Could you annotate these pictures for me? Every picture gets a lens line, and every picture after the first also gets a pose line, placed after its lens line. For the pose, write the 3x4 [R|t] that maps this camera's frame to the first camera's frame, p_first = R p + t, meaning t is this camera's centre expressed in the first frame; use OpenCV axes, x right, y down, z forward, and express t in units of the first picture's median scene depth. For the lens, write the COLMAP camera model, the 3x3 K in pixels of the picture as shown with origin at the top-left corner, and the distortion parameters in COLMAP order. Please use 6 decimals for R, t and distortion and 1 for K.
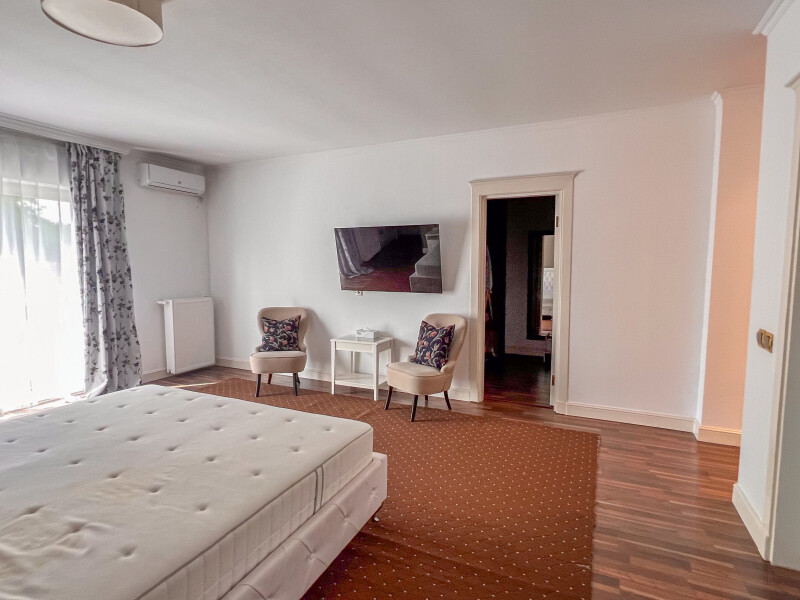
lens RADIAL K [[433.0, 0, 397.9], [0, 433.0, 301.1], [0, 0, 1]] dist [-0.001461, 0.000495]
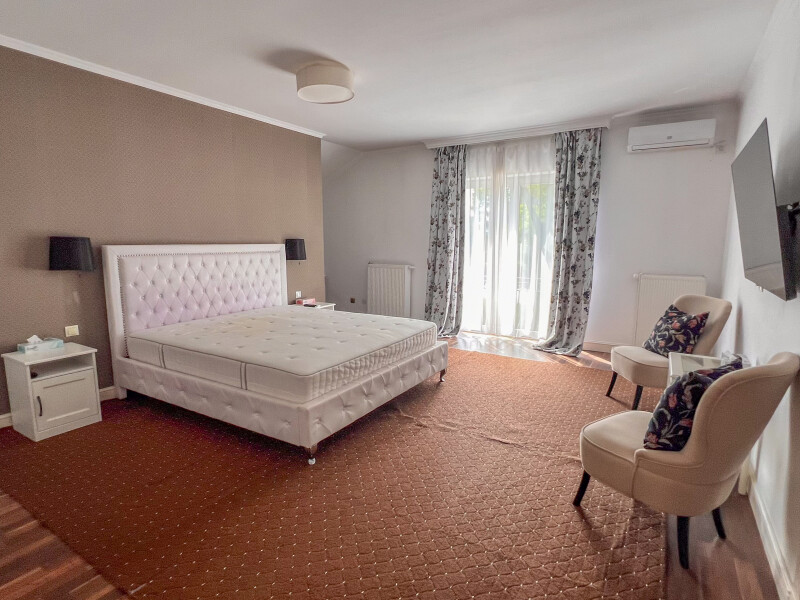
lens RADIAL K [[433.0, 0, 398.2], [0, 433.0, 299.7], [0, 0, 1]] dist [-0.001461, 0.000495]
pose [[-0.118039, 0.138644, -0.983283, 0.516682], [-0.084441, 0.985217, 0.149053, -0.048373], [0.989412, 0.100624, -0.104587, 0.694068]]
